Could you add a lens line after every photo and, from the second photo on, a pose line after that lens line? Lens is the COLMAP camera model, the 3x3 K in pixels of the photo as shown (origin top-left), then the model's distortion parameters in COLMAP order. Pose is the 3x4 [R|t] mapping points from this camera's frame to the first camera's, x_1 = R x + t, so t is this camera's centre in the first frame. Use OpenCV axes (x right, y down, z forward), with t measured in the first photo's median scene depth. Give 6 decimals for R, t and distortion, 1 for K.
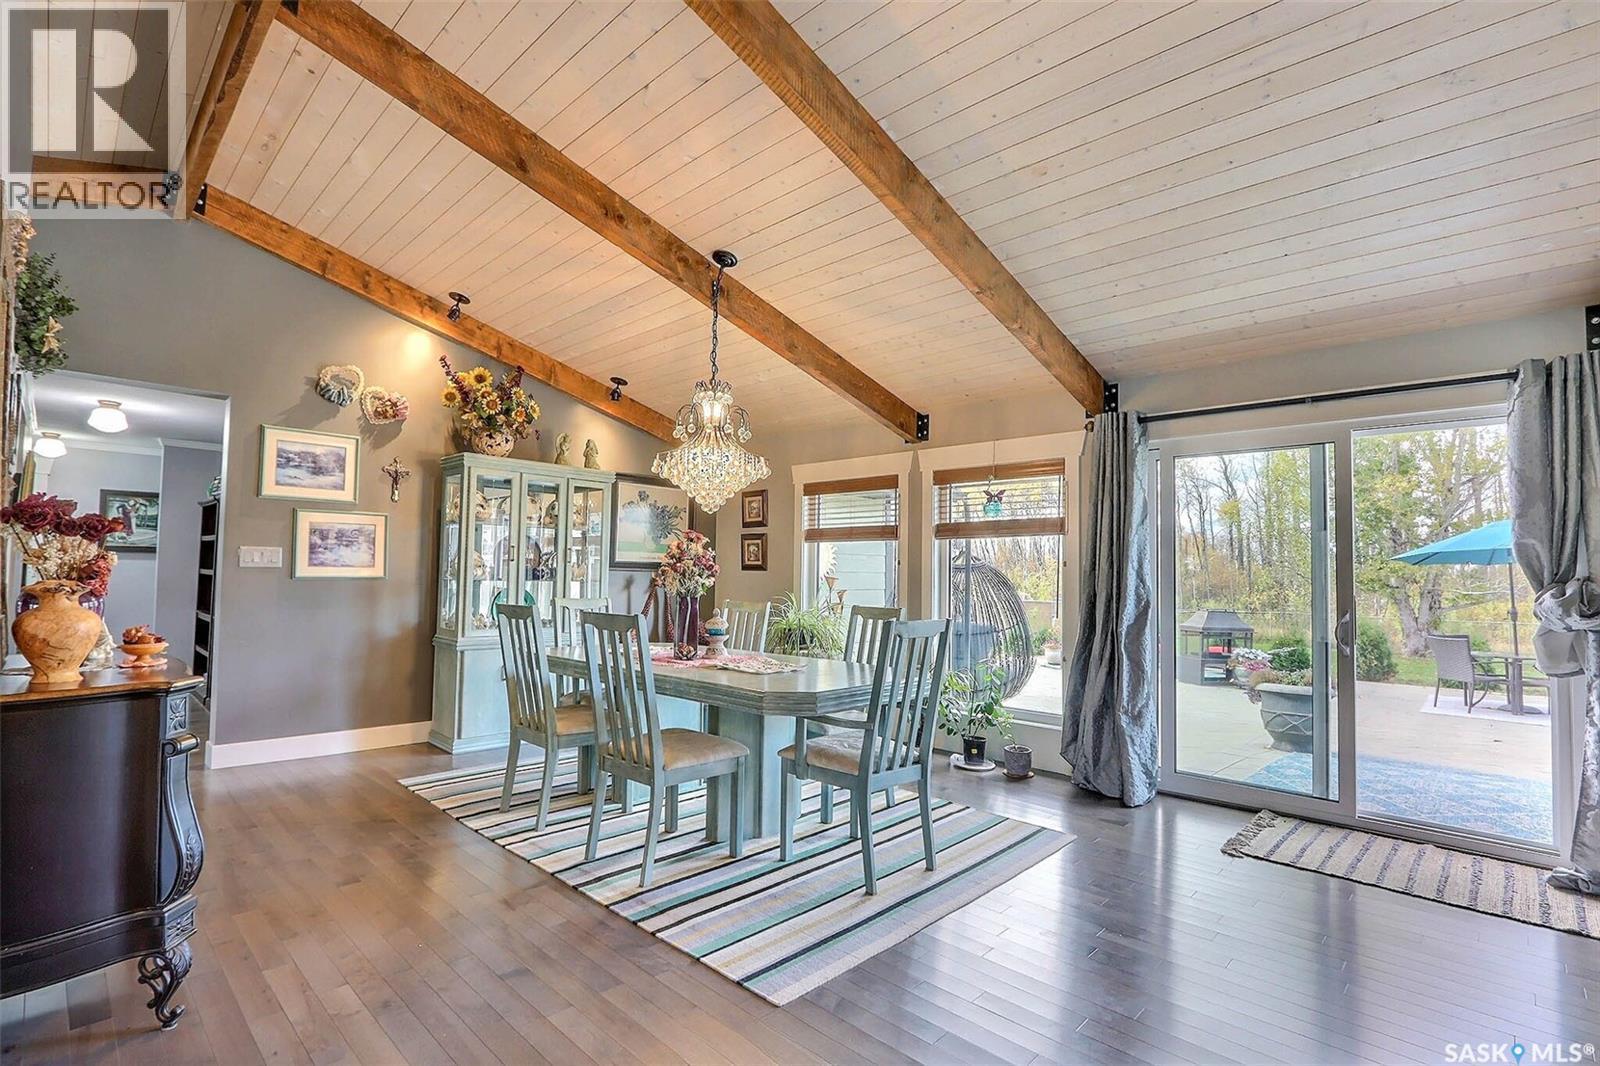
lens RADIAL K [[748.8, 0, 797.7], [0, 748.8, 543.3], [0, 0, 1]] dist [-0.022498, 0.004278]
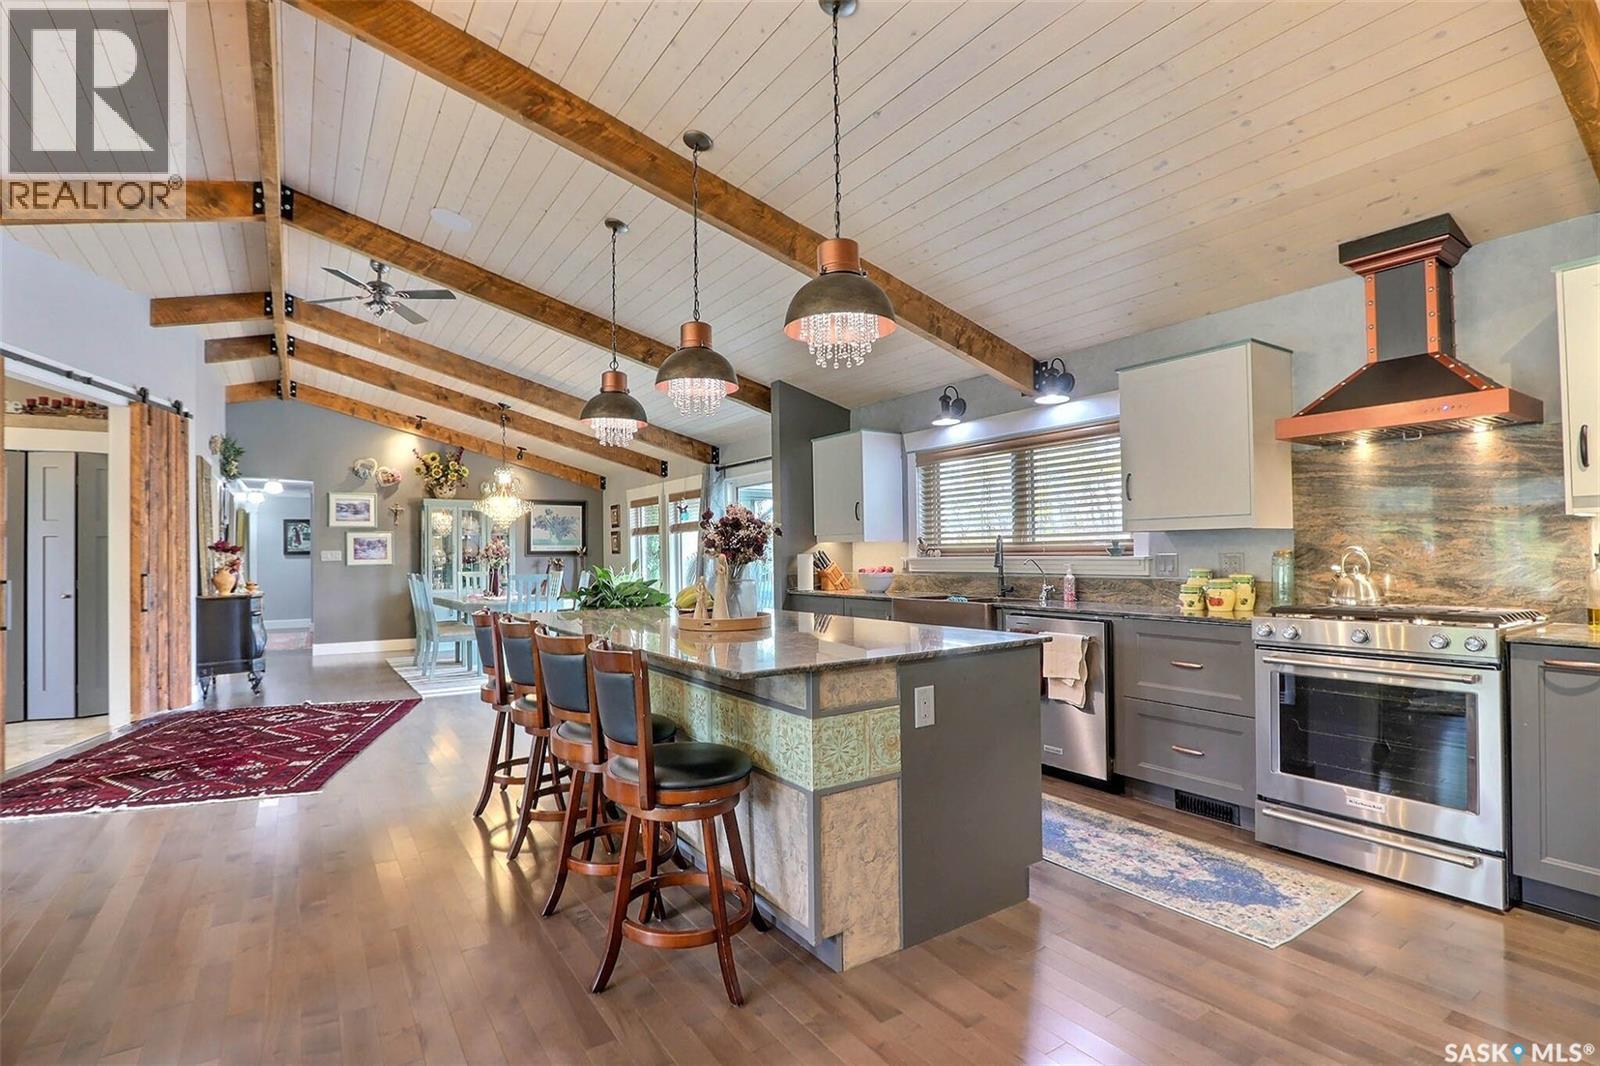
lens RADIAL K [[748.8, 0, 797.0], [0, 748.8, 540.3], [0, 0, 1]] dist [-0.022498, 0.004278]
pose [[0.978917, -0.036627, -0.200948, 0.895177], [0.040964, 0.999008, 0.017465, -0.007806], [0.200109, -0.025328, 0.979446, -0.713856]]
